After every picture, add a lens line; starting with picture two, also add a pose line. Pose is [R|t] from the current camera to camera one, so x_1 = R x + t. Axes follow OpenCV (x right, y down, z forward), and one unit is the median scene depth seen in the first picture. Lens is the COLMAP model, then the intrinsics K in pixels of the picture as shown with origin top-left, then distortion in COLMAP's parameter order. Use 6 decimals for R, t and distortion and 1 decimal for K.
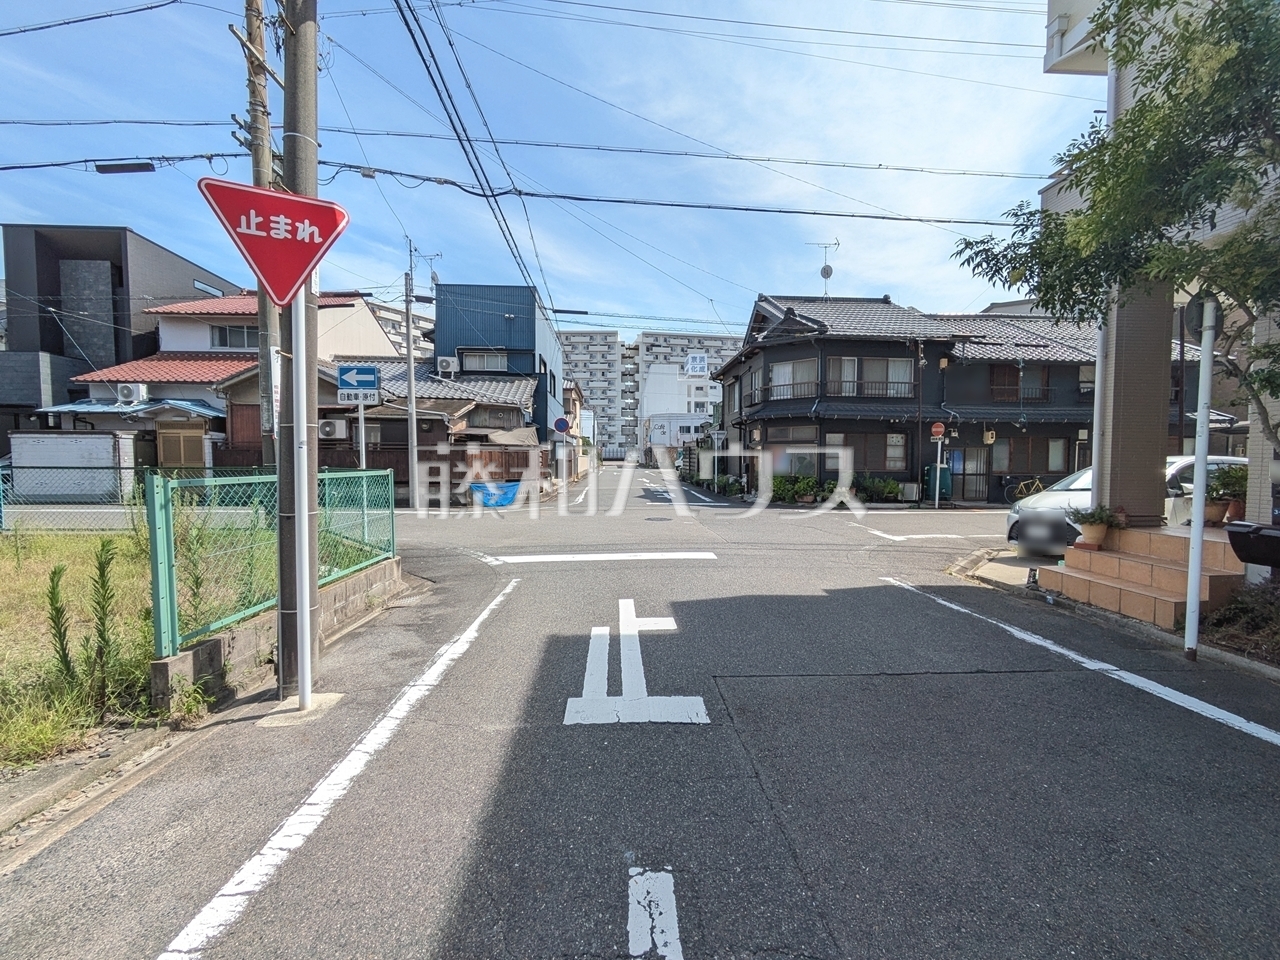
lens RADIAL K [[505.7, 0, 639.9], [0, 505.7, 481.3], [0, 0, 1]] dist [-0.001001, 0.000591]
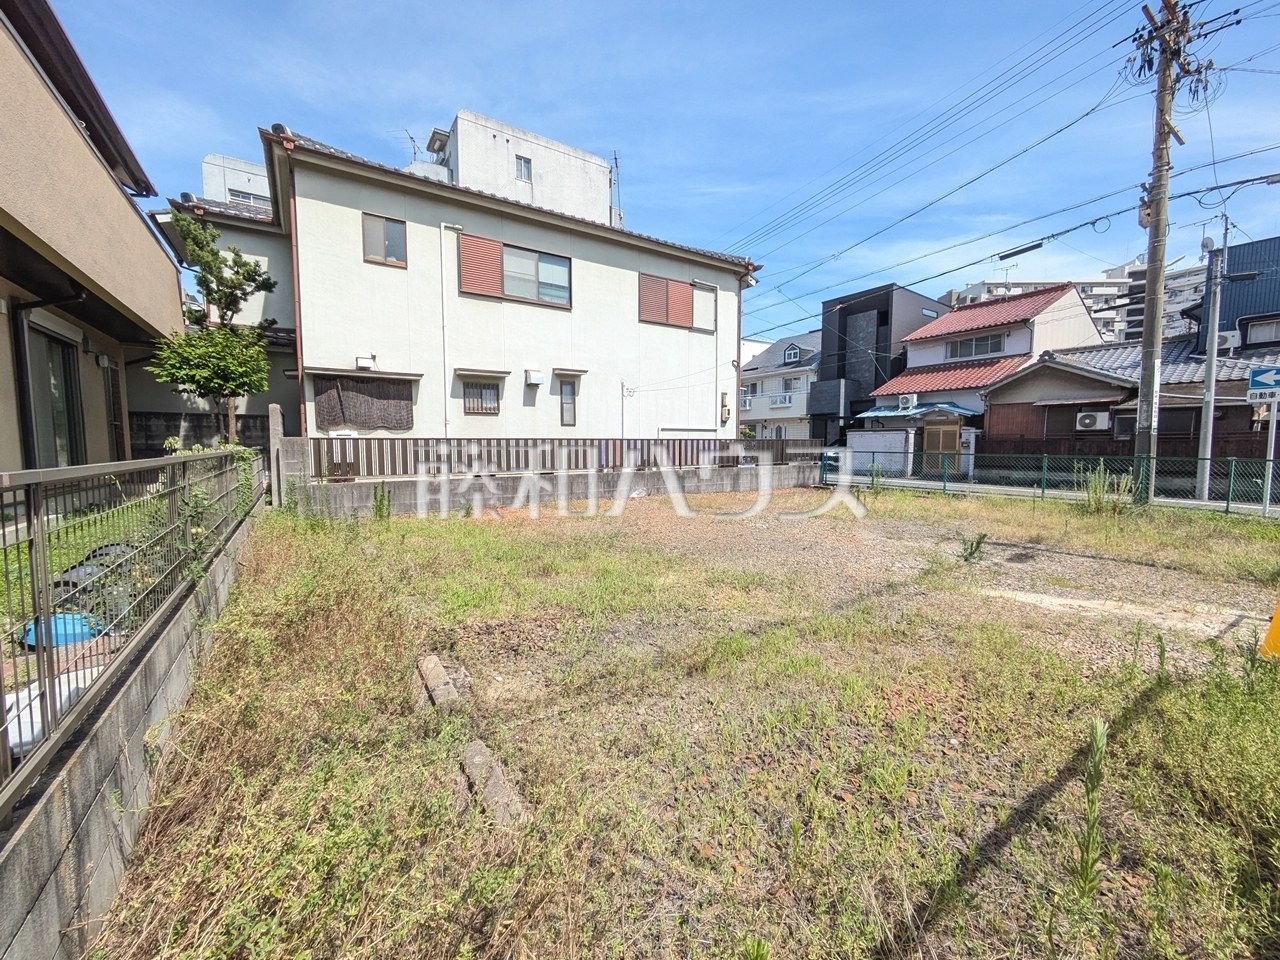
lens RADIAL K [[505.7, 0, 641.2], [0, 505.7, 481.9], [0, 0, 1]] dist [-0.001001, 0.000591]
pose [[0.511918, 0.061306, -0.856844, -0.150989], [-0.036093, 0.998104, 0.049850, 0.009558], [0.858276, 0.005407, 0.513161, -0.382568]]
